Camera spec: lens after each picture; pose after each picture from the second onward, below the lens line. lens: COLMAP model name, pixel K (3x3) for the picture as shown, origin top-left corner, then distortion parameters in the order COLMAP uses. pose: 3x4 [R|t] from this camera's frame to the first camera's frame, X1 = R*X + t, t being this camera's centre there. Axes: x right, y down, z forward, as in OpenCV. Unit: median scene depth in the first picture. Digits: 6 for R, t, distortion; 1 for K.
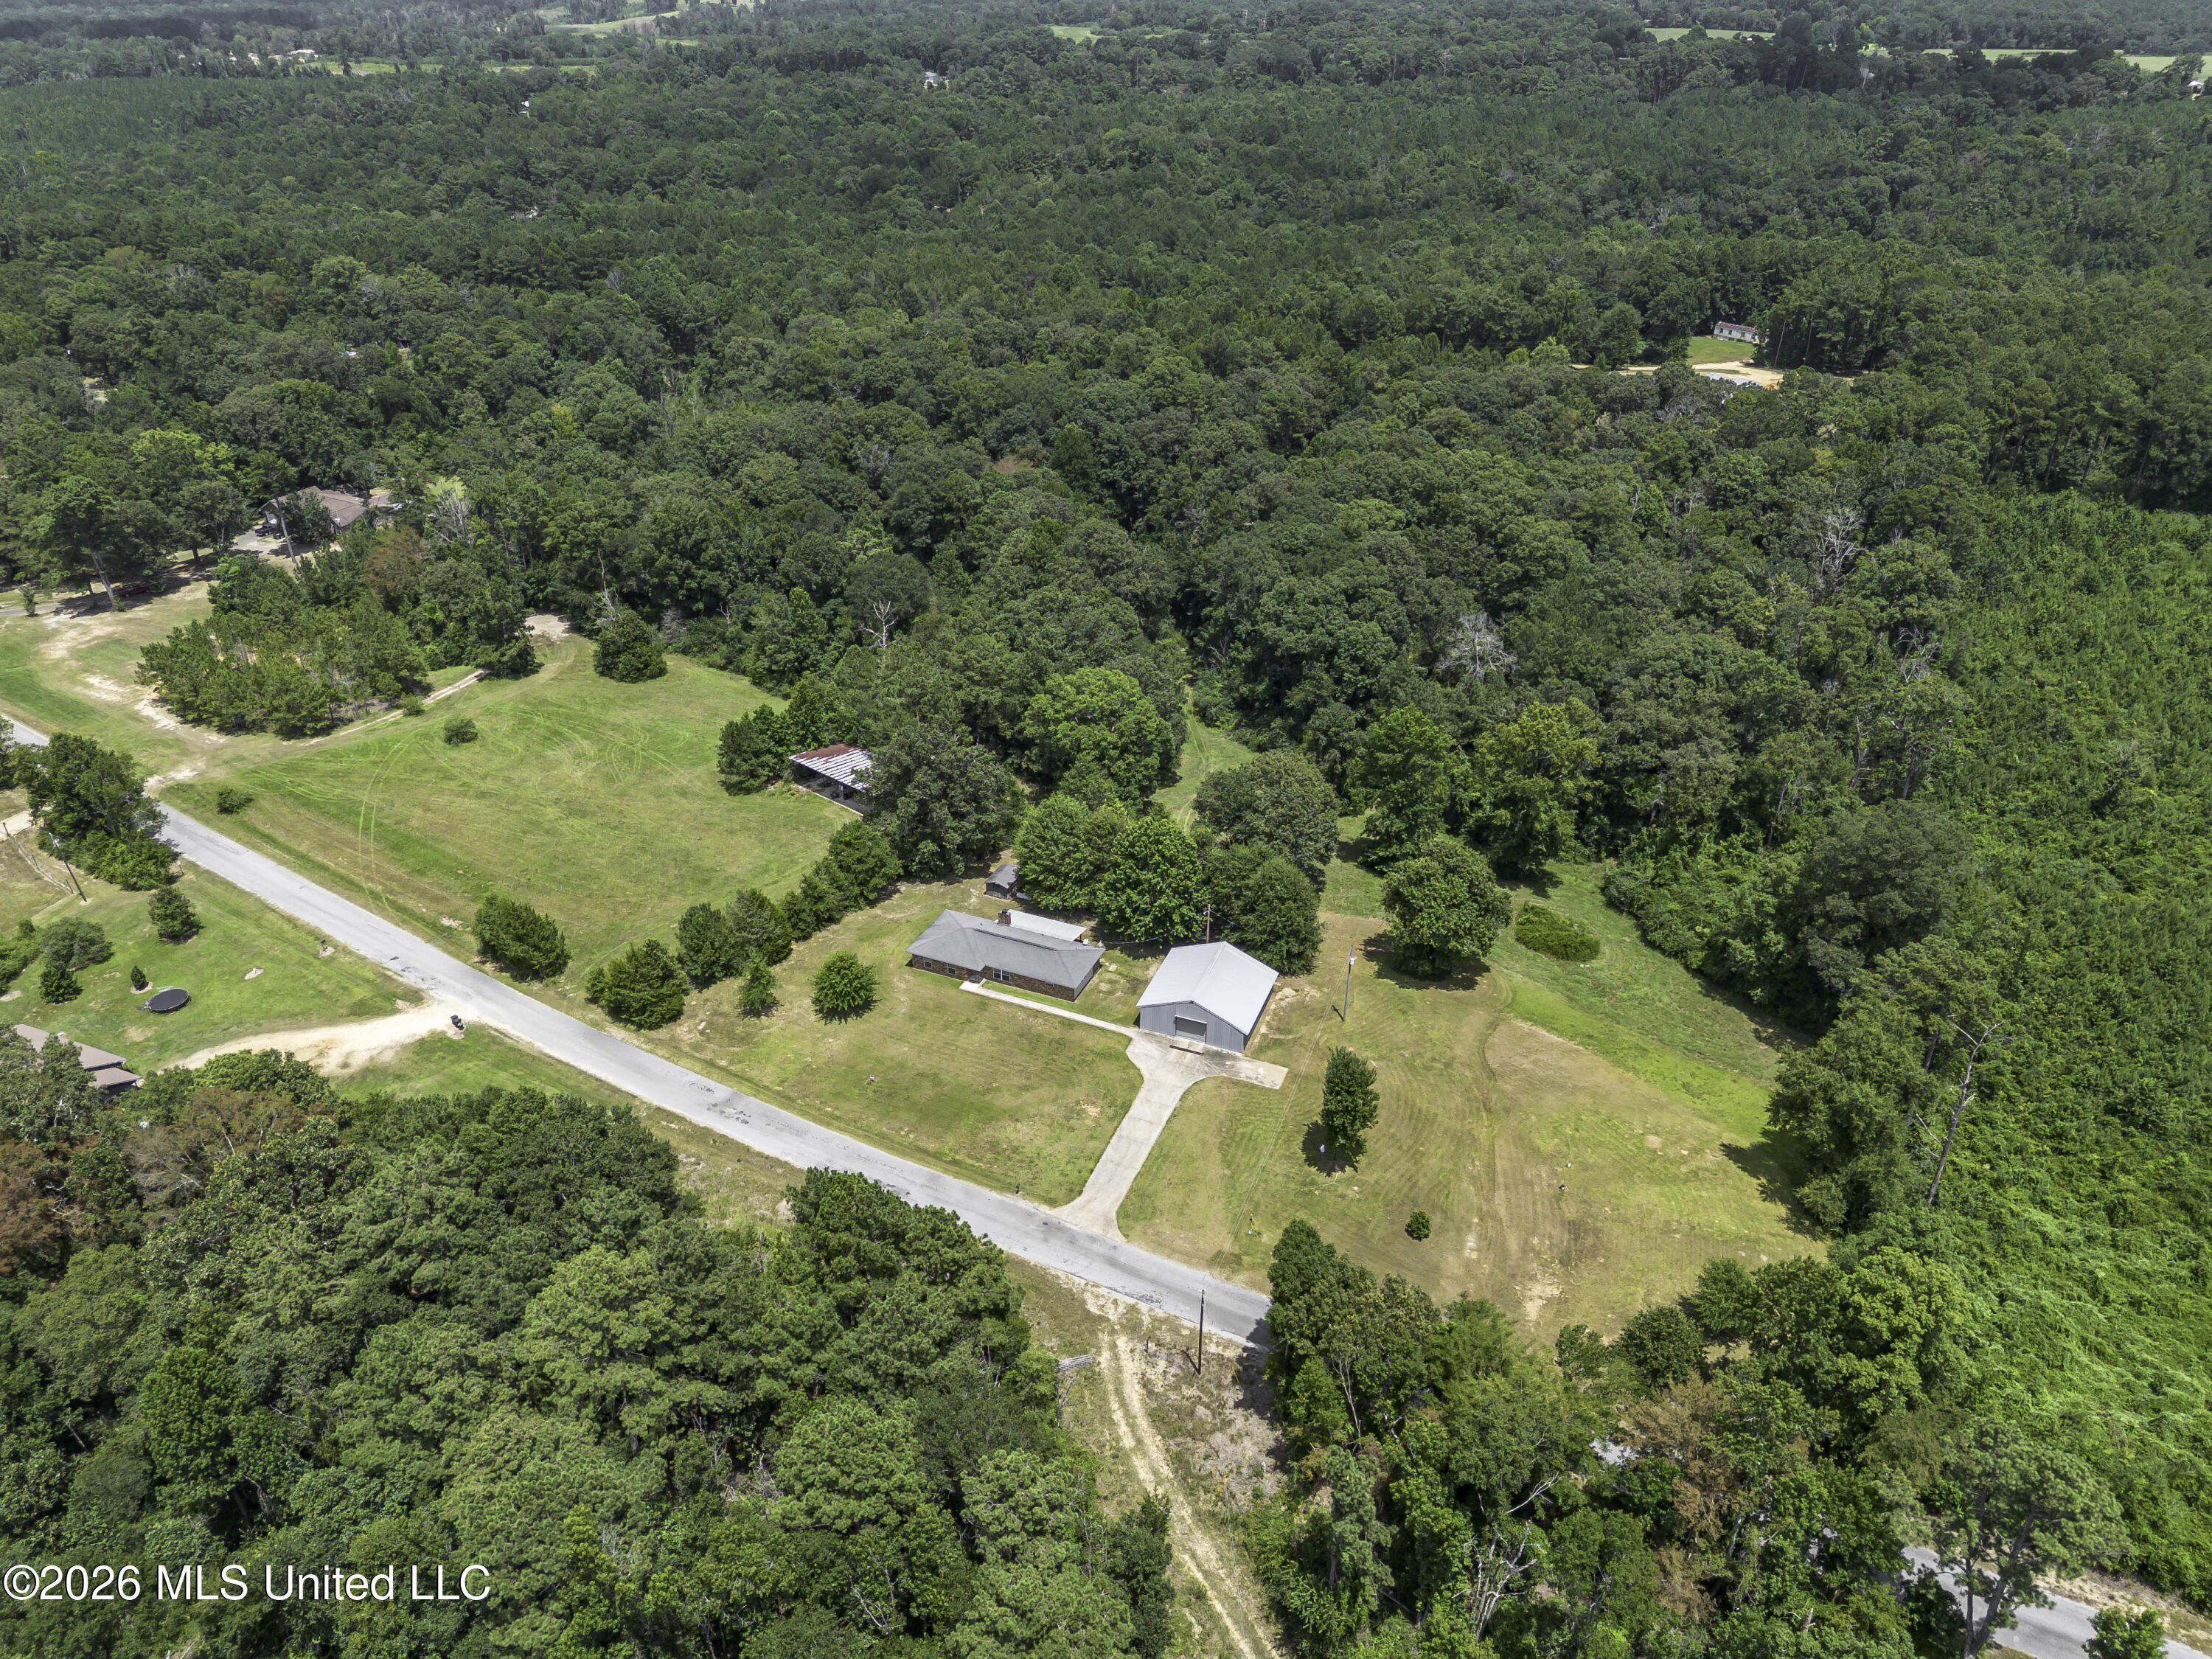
lens RADIAL K [[1569.0, 0, 1107.5], [0, 1569.0, 825.3], [0, 0, 1]] dist [0.063807, -0.050106]
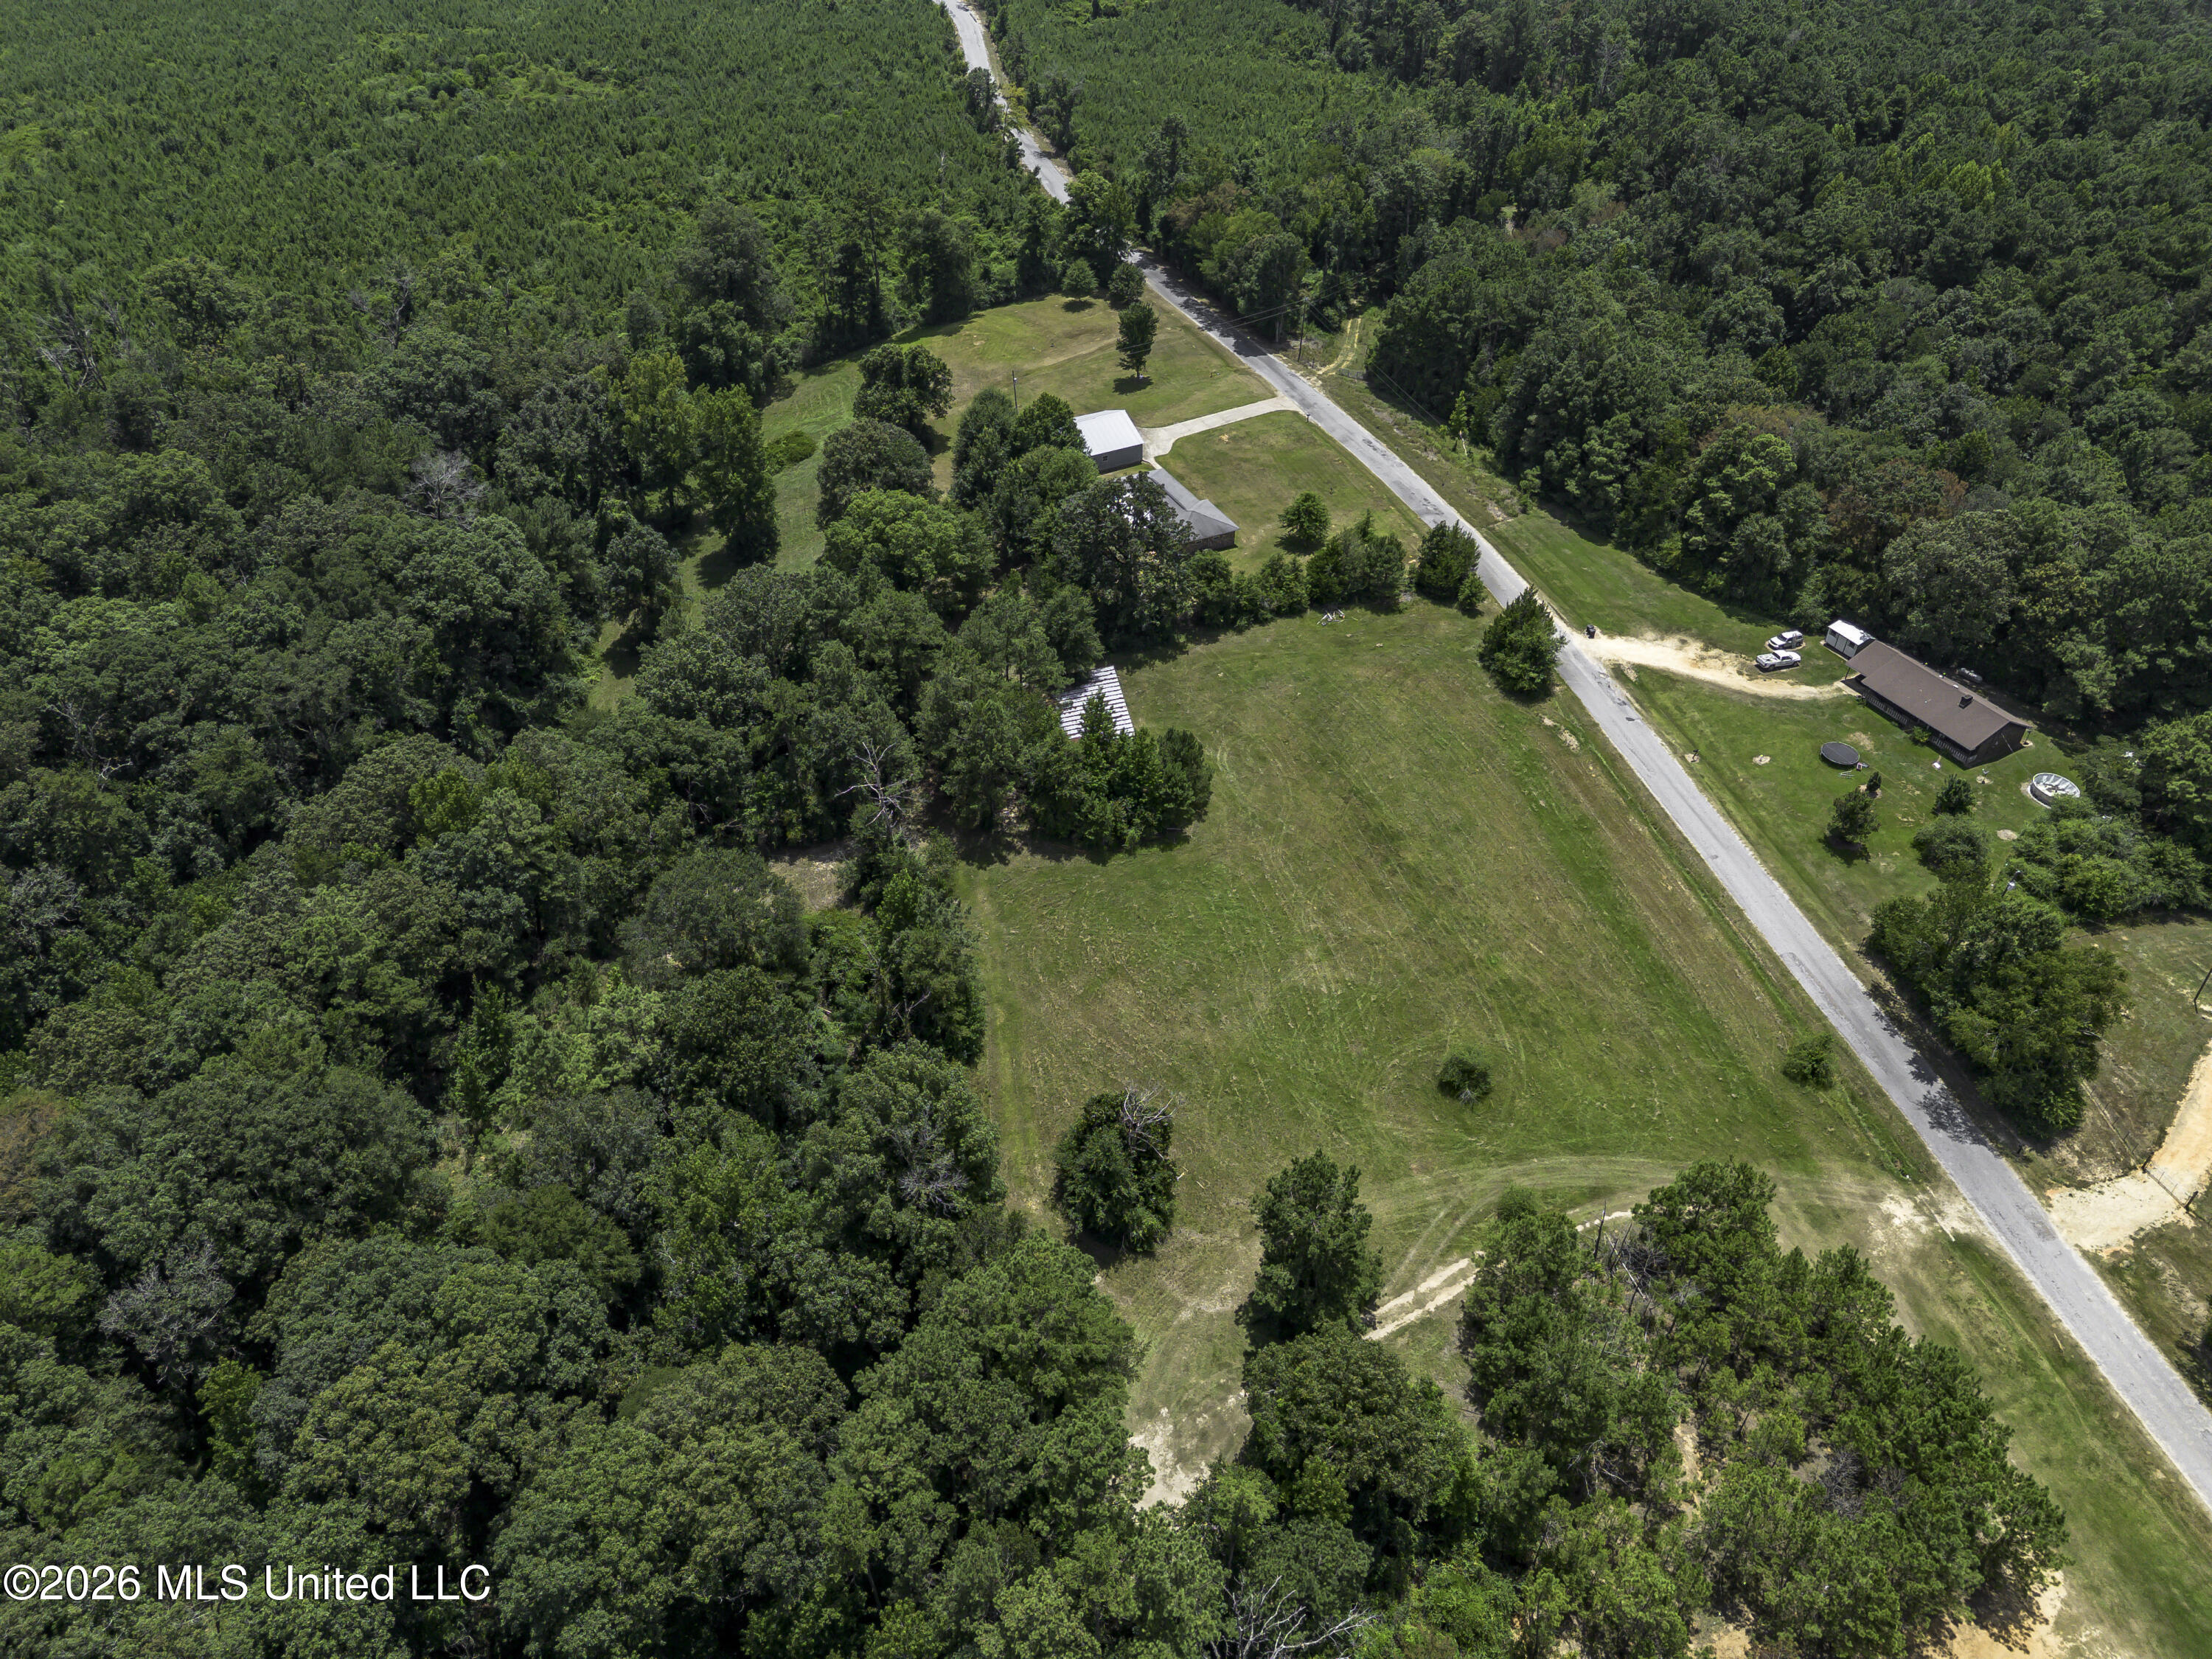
lens RADIAL K [[1569.0, 0, 1101.9], [0, 1569.0, 825.8], [0, 0, 1]] dist [0.063807, -0.050106]
pose [[-0.757075, -0.413292, 0.505991, -0.742473], [0.328502, 0.428651, 0.841633, -0.859097], [-0.564734, 0.803398, -0.188754, 1.454351]]
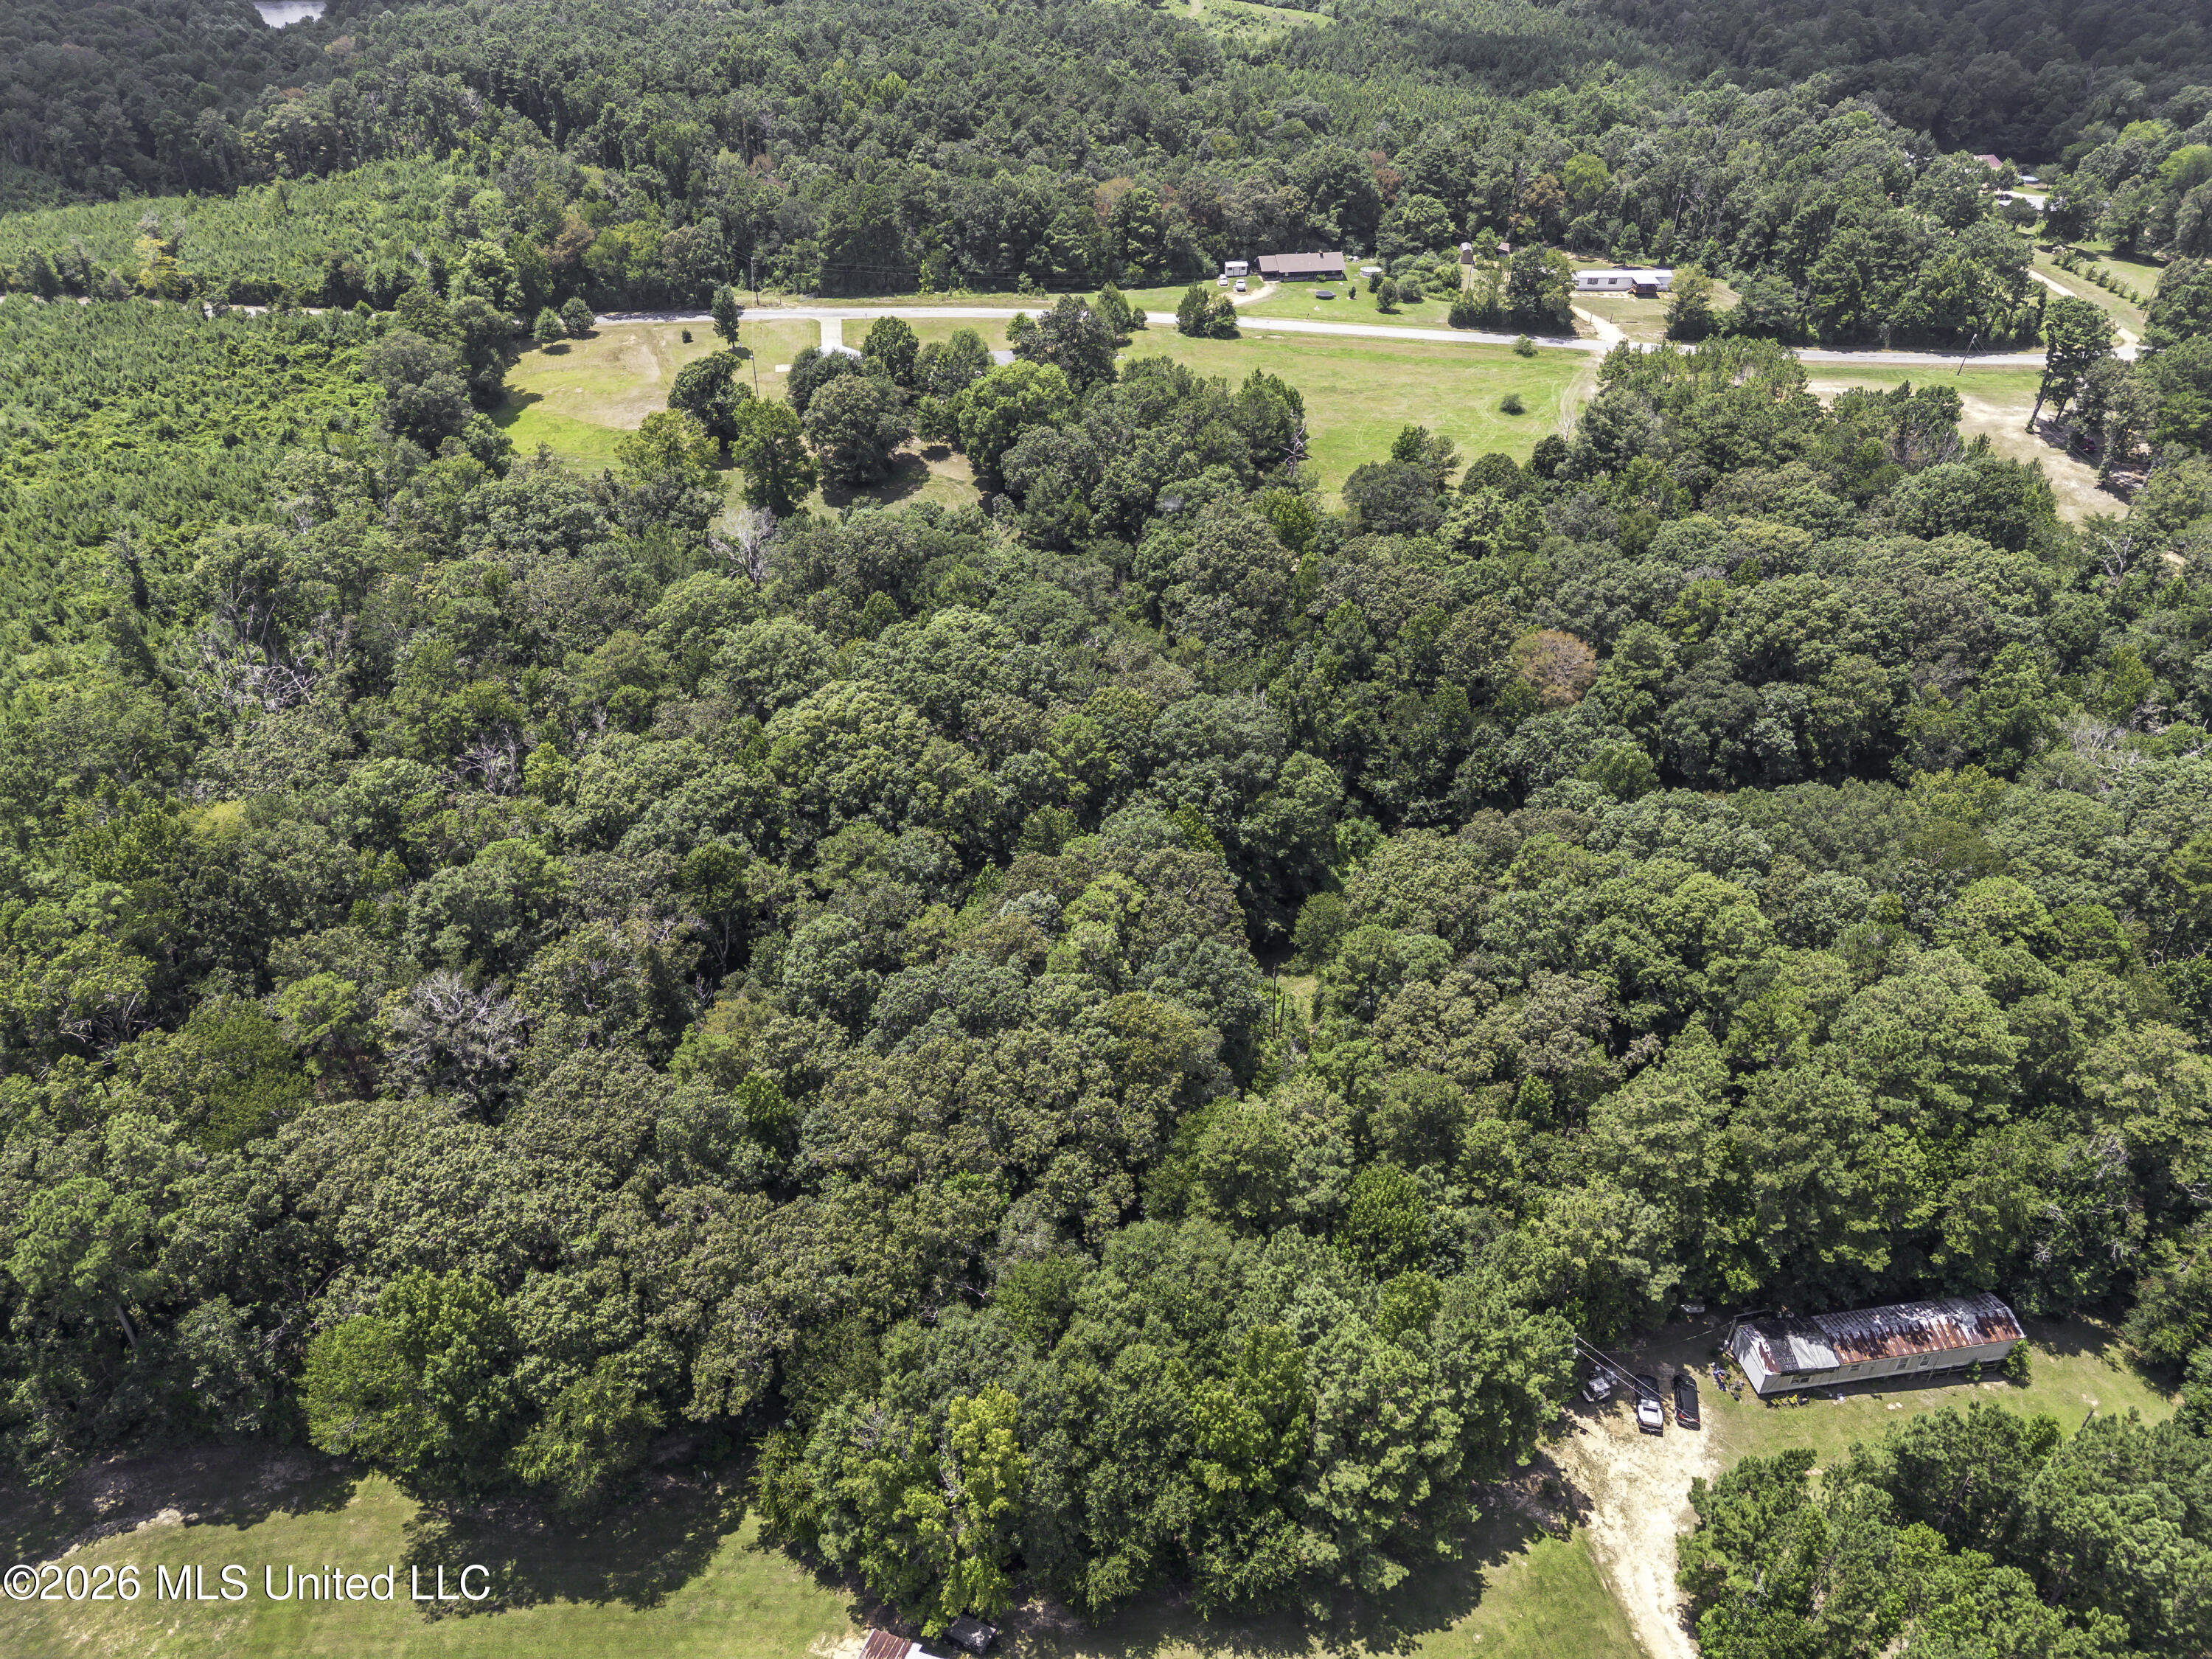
lens RADIAL K [[1569.0, 0, 1102.3], [0, 1569.0, 830.7], [0, 0, 1]] dist [0.063807, -0.050106]
pose [[-0.861042, 0.290763, -0.417209, 0.651895], [-0.263230, 0.447118, 0.854866, -1.173468], [0.435105, 0.845897, -0.308450, 1.997911]]
